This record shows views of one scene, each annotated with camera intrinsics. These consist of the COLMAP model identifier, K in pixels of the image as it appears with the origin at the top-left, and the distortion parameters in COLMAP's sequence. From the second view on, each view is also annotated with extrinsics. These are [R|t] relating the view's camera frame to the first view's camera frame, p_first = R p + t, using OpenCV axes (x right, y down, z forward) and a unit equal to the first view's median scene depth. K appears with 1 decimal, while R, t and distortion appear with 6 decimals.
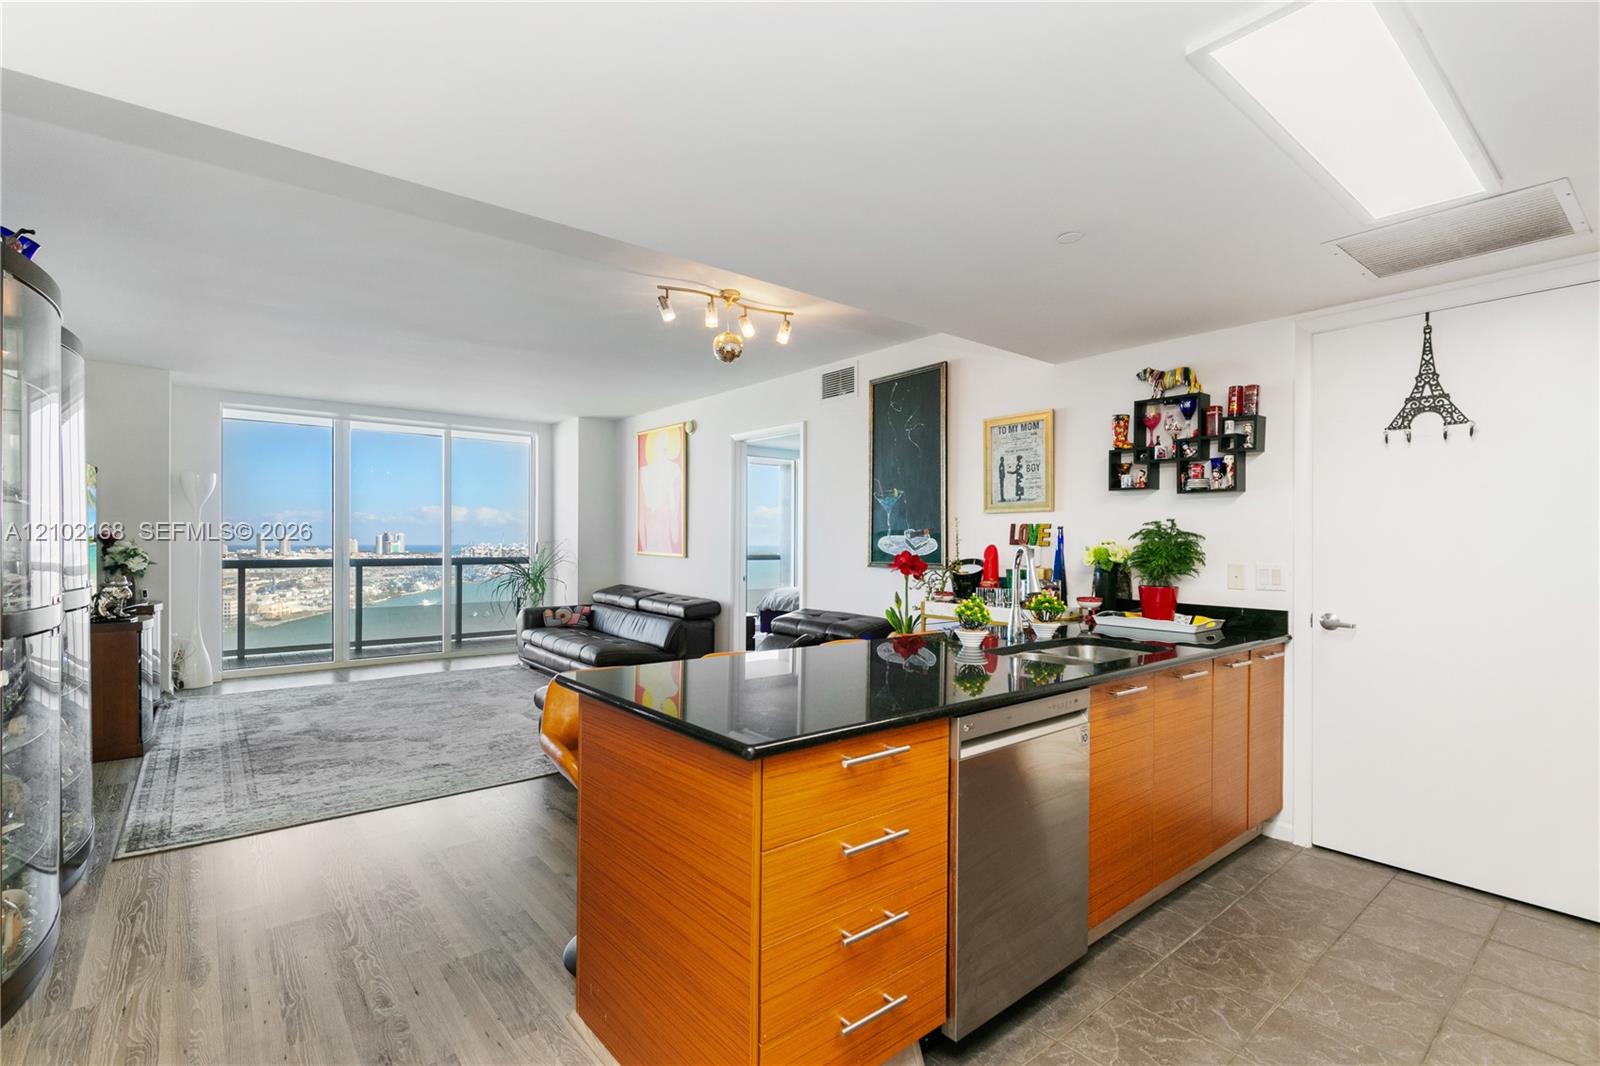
lens RADIAL K [[735.8, 0, 793.6], [0, 735.8, 538.1], [0, 0, 1]] dist [0.008745, -0.000611]
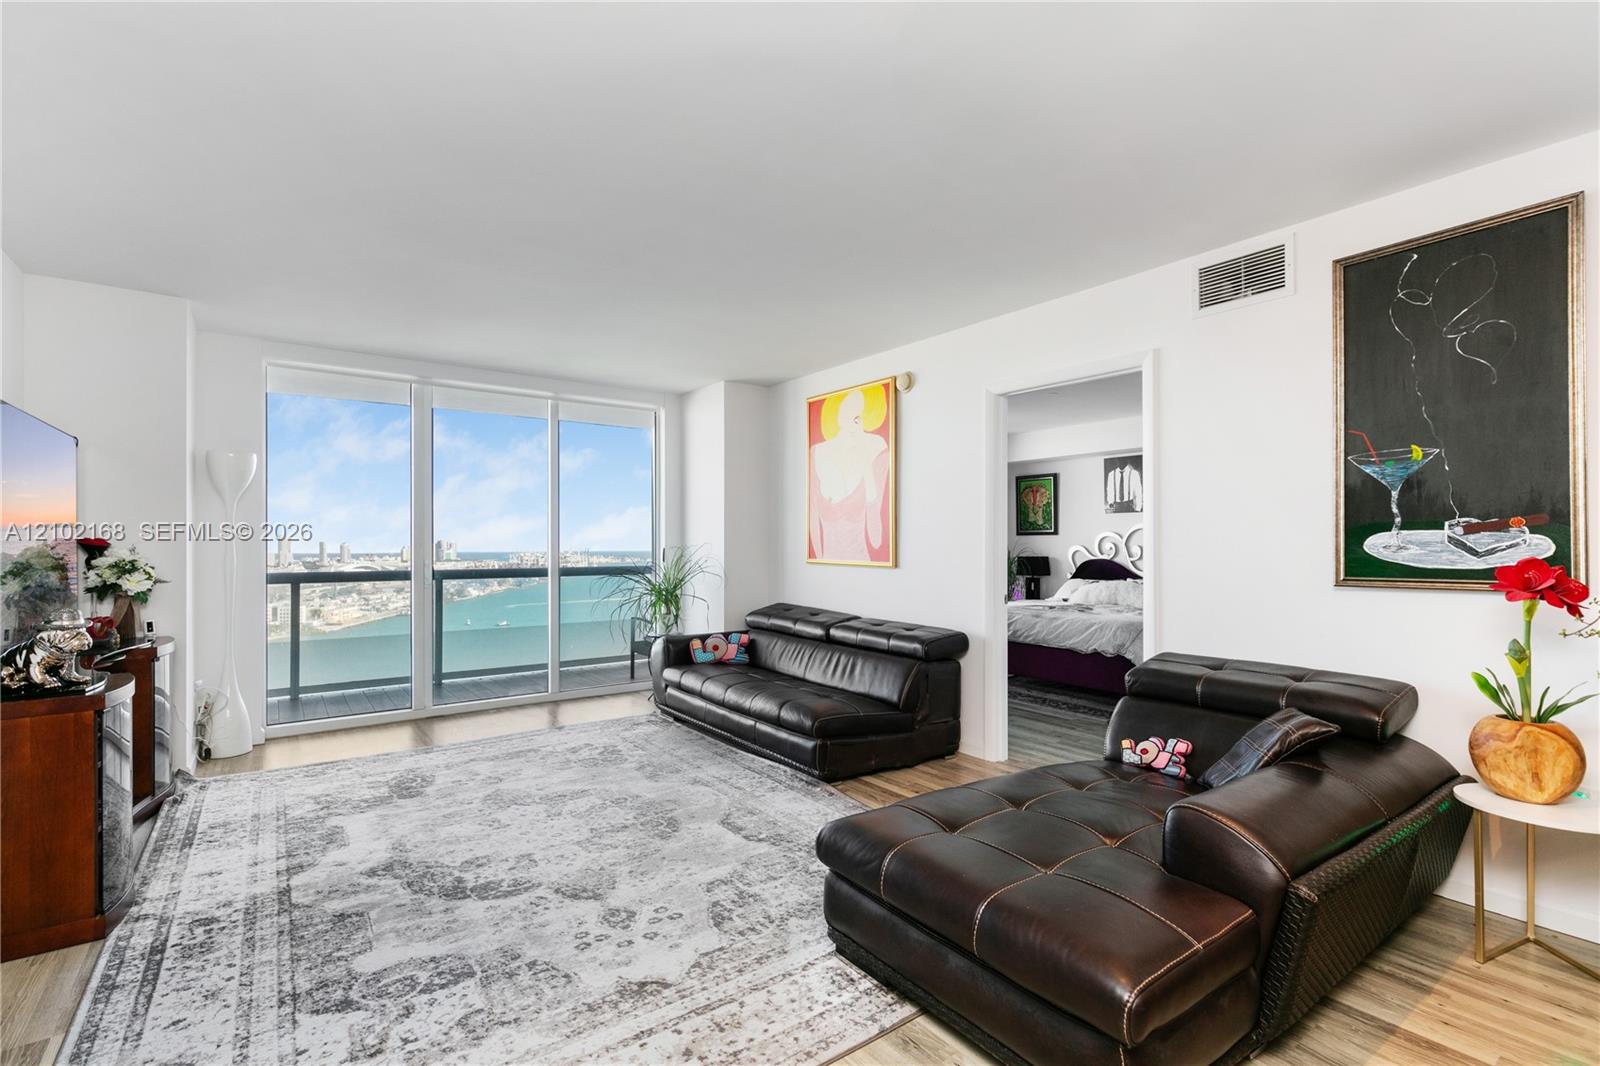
lens RADIAL K [[725.2, 0, 792.8], [0, 725.2, 540.0], [0, 0, 1]] dist [0.008440, -0.000744]
pose [[0.998638, -0.006773, -0.051733, -0.325075], [0.006544, 0.999968, -0.004596, 0.003646], [0.051763, 0.004251, 0.998650, 0.463837]]
